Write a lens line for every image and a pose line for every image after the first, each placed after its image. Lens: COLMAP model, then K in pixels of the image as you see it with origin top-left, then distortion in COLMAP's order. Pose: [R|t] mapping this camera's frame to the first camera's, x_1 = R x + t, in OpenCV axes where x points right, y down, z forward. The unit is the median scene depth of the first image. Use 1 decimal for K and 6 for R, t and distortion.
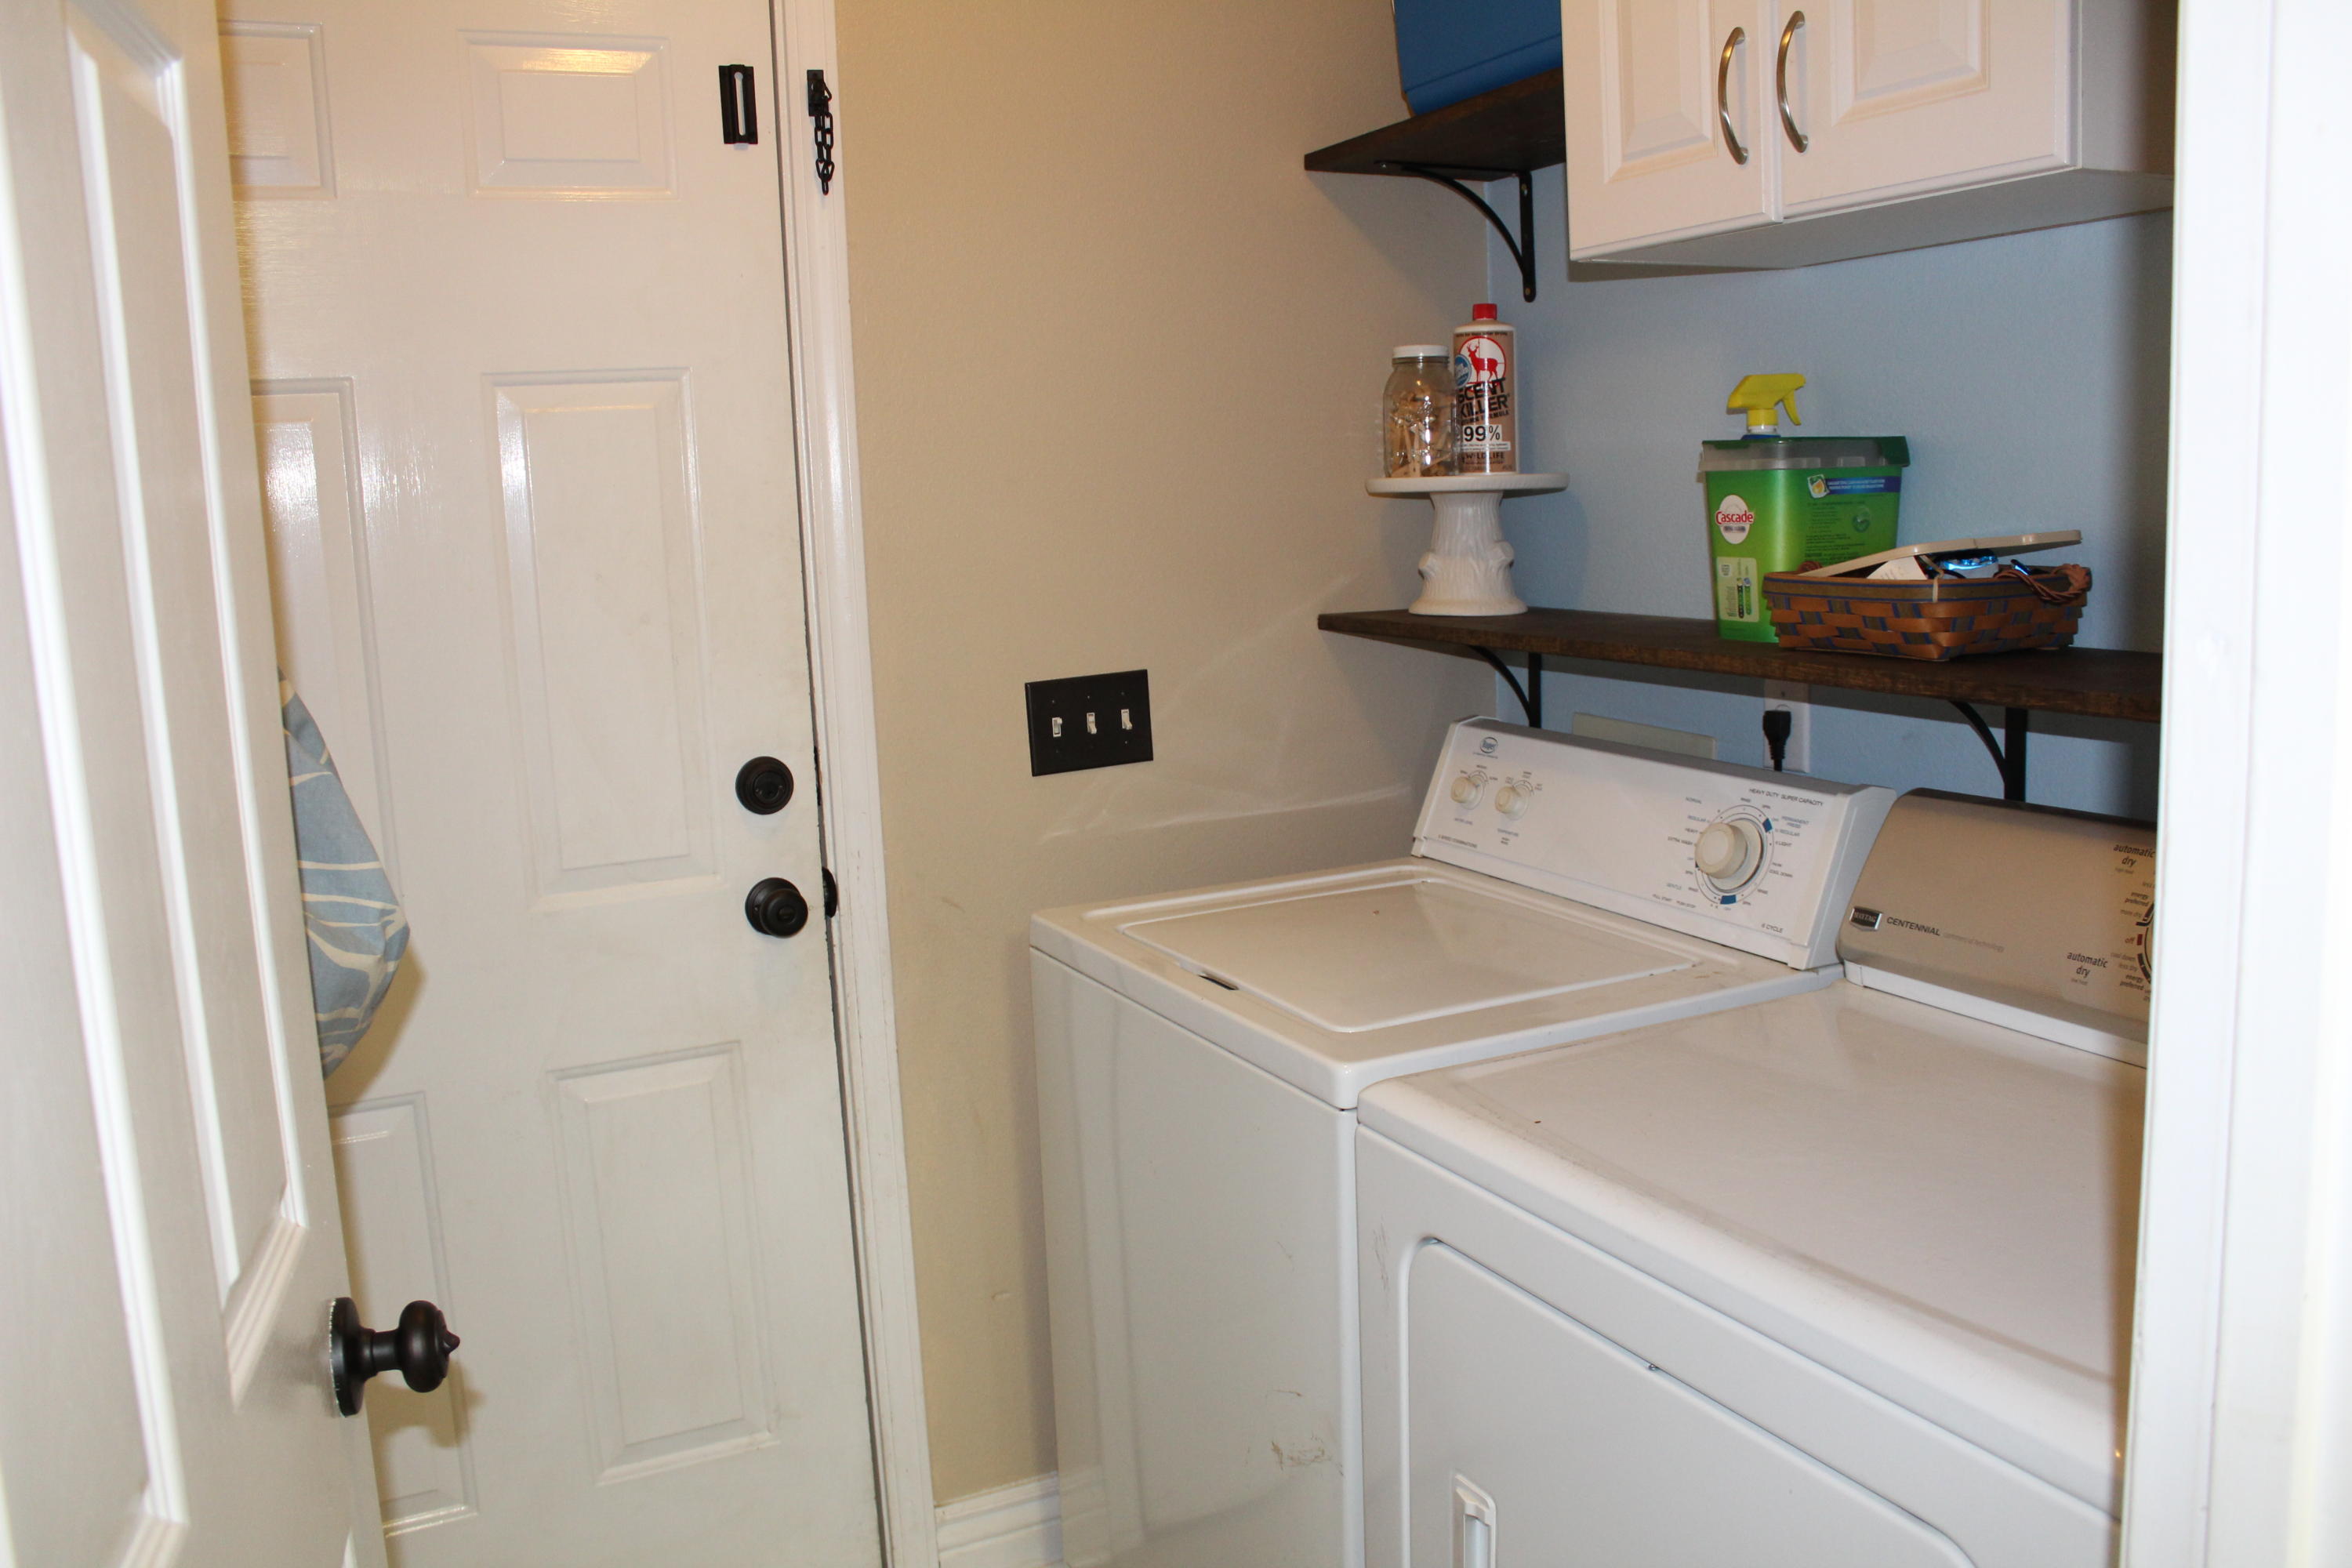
lens RADIAL K [[1978.1, 0, 1176.0], [0, 1978.1, 784.0], [0, 0, 1]] dist [-0.172279, 0.163680]
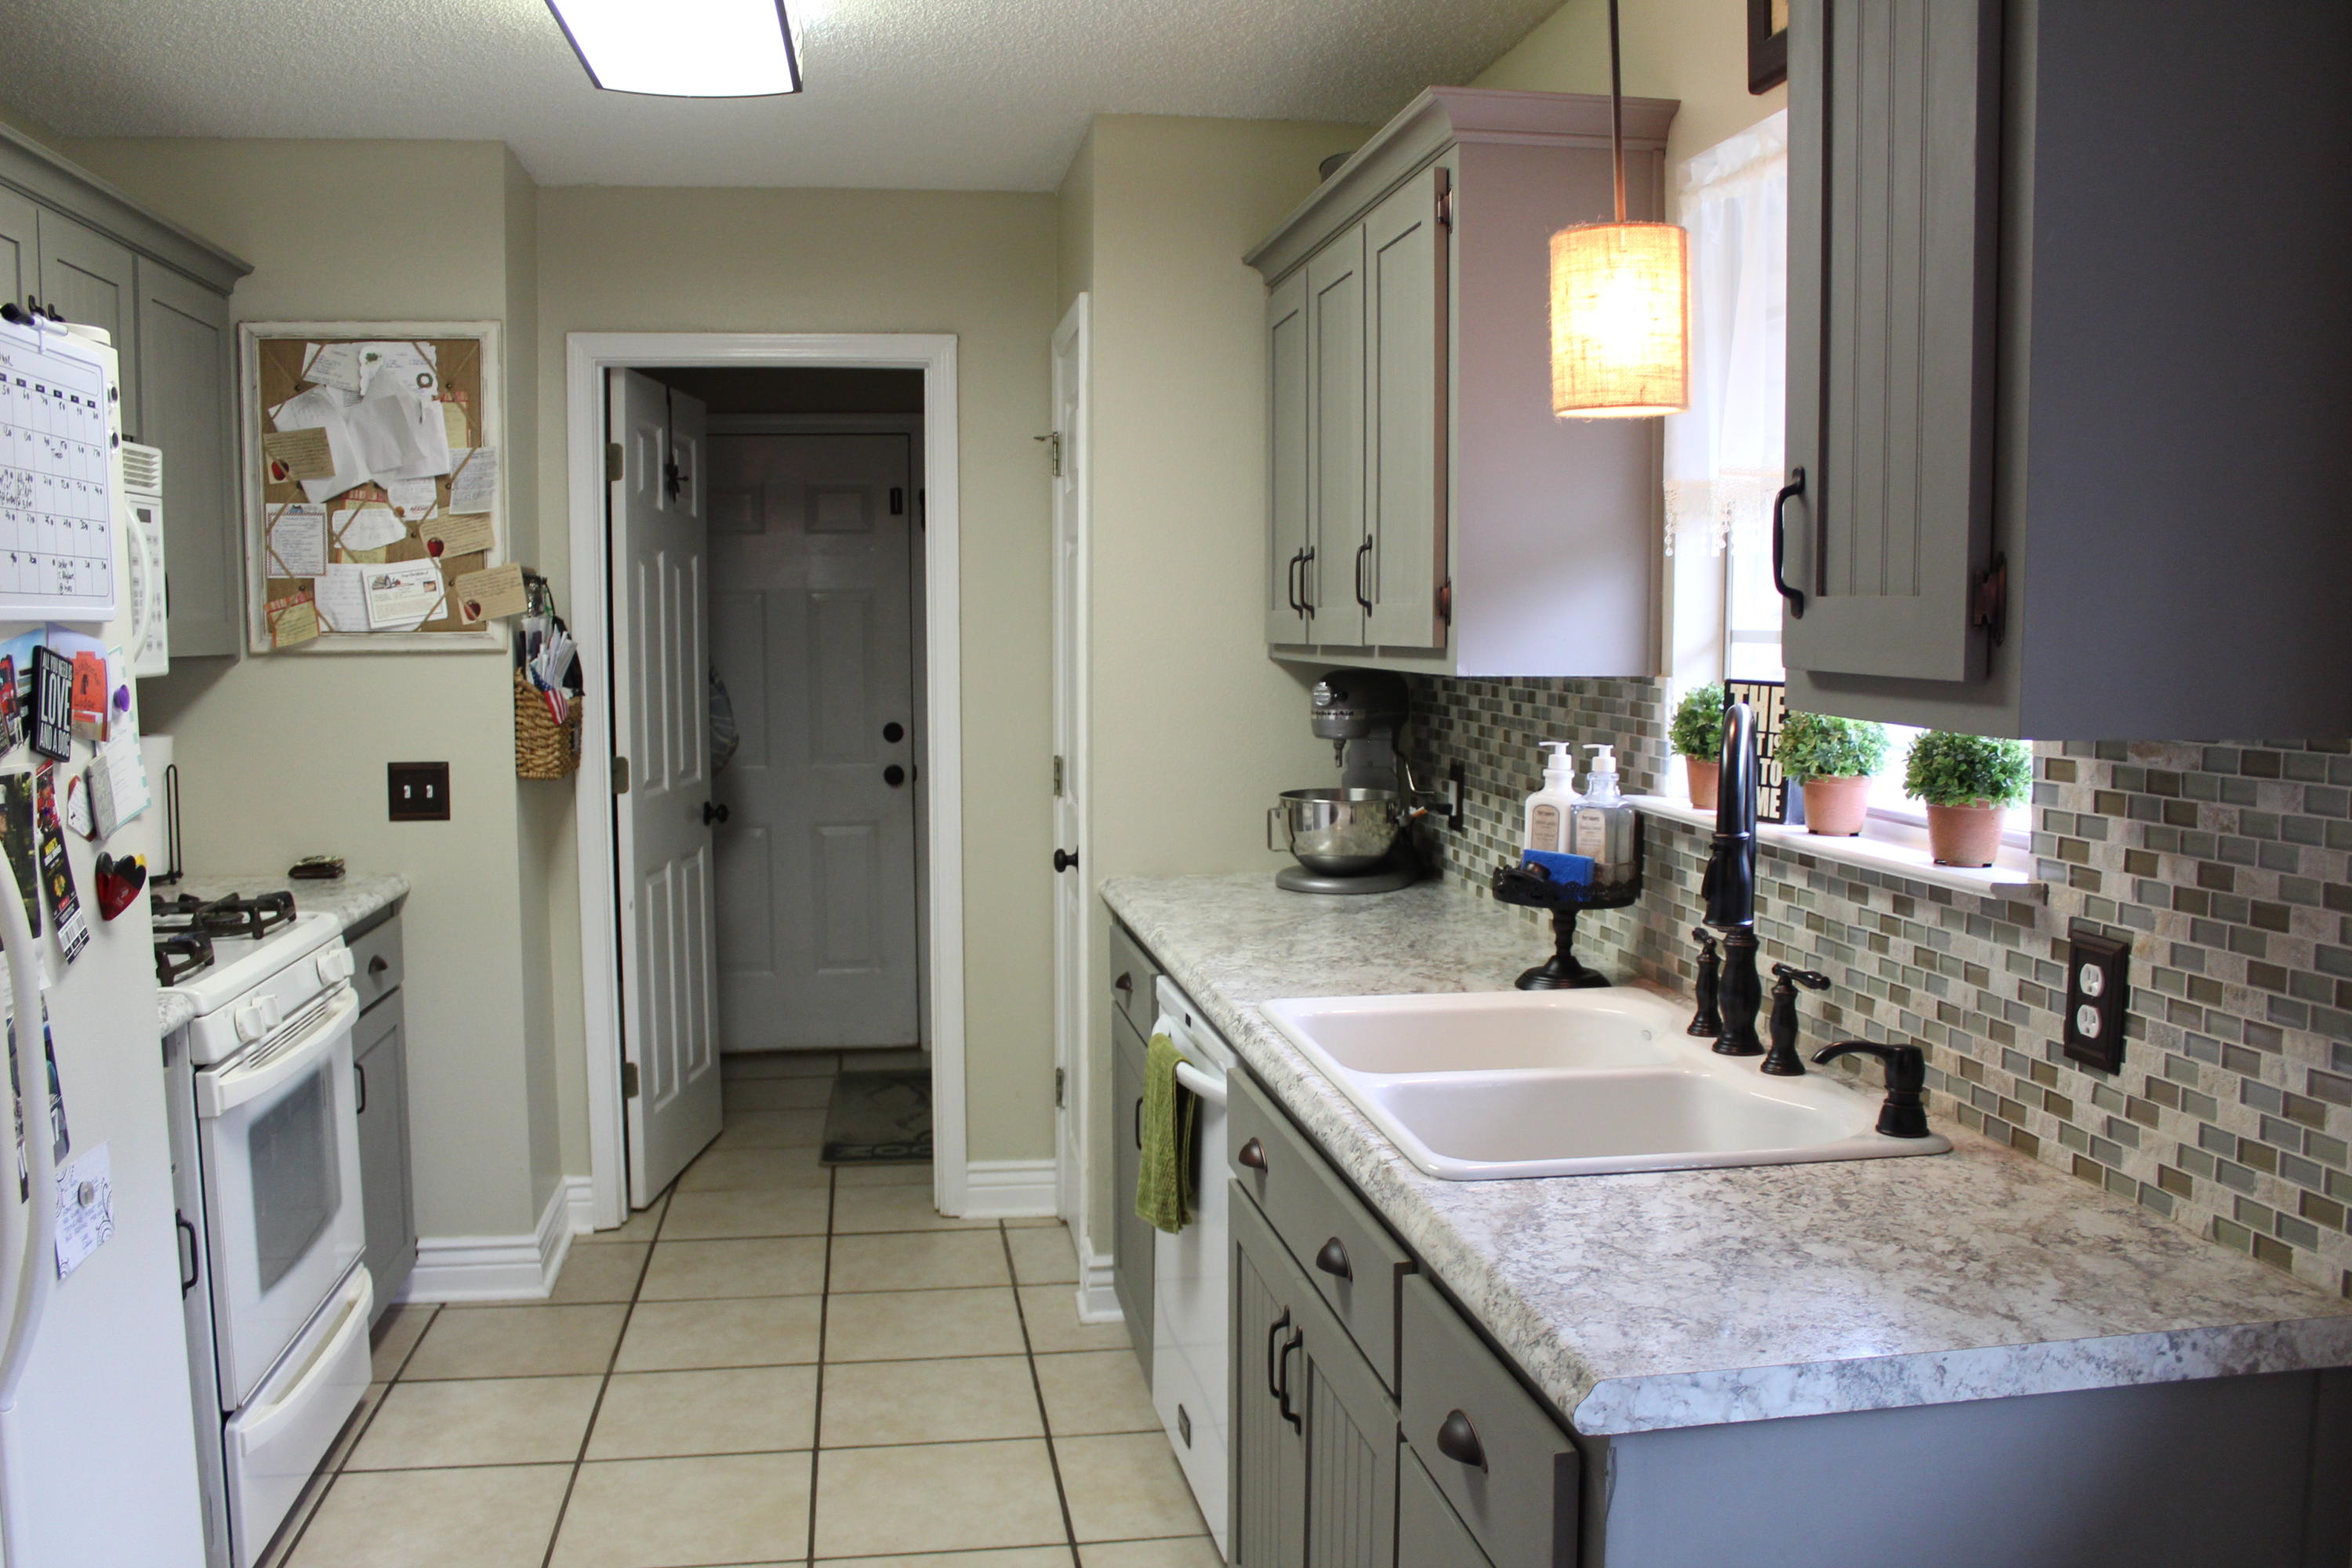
lens RADIAL K [[1978.1, 0, 1176.0], [0, 1978.1, 784.0], [0, 0, 1]] dist [-0.172279, 0.163680]
pose [[0.953462, 0.066237, -0.294149, 1.109587], [-0.083675, 0.995380, -0.047083, 0.188963], [0.289671, 0.069505, 0.954599, -1.747245]]
